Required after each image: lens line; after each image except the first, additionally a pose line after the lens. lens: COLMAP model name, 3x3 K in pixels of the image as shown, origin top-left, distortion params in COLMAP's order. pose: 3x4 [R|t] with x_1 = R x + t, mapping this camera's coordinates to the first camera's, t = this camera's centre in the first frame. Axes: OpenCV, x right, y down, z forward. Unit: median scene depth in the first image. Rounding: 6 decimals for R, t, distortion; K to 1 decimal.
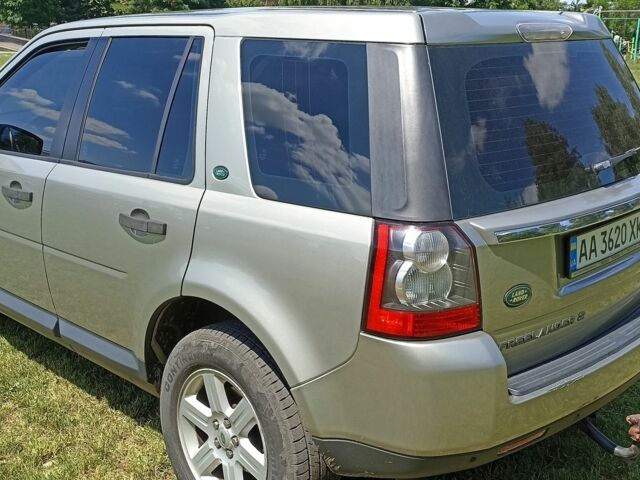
lens RADIAL K [[793.2, 0, 320.0], [0, 793.2, 240.0], [0, 0, 1]] dist [0.032353, 0.050342]
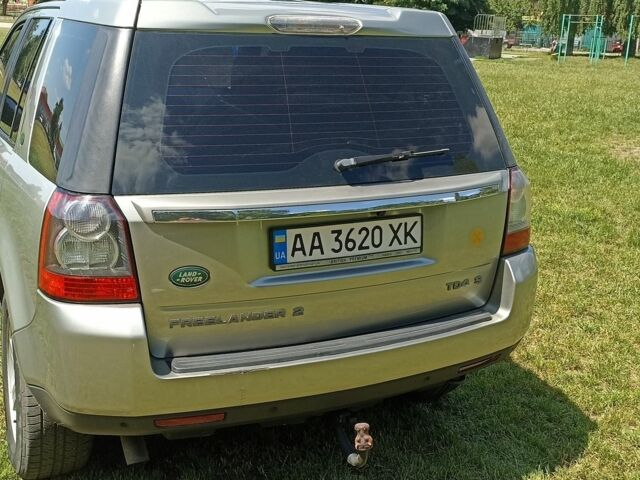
lens RADIAL K [[793.2, 0, 320.0], [0, 793.2, 240.0], [0, 0, 1]] dist [0.032353, 0.050342]
pose [[0.947222, 0.117483, -0.298276, 0.625242], [-0.117535, 0.992909, 0.017830, -0.013371], [0.298256, 0.018169, 0.954313, 0.061935]]
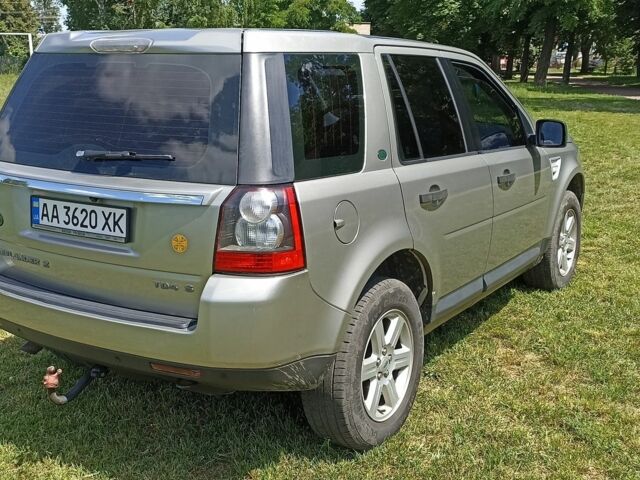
lens RADIAL K [[793.2, 0, 320.0], [0, 793.2, 240.0], [0, 0, 1]] dist [0.032353, 0.050342]
pose [[0.190490, 0.222423, -0.956160, 1.598355], [-0.252934, 0.952230, 0.171118, -0.266878], [0.948545, 0.209249, 0.237649, 1.081836]]
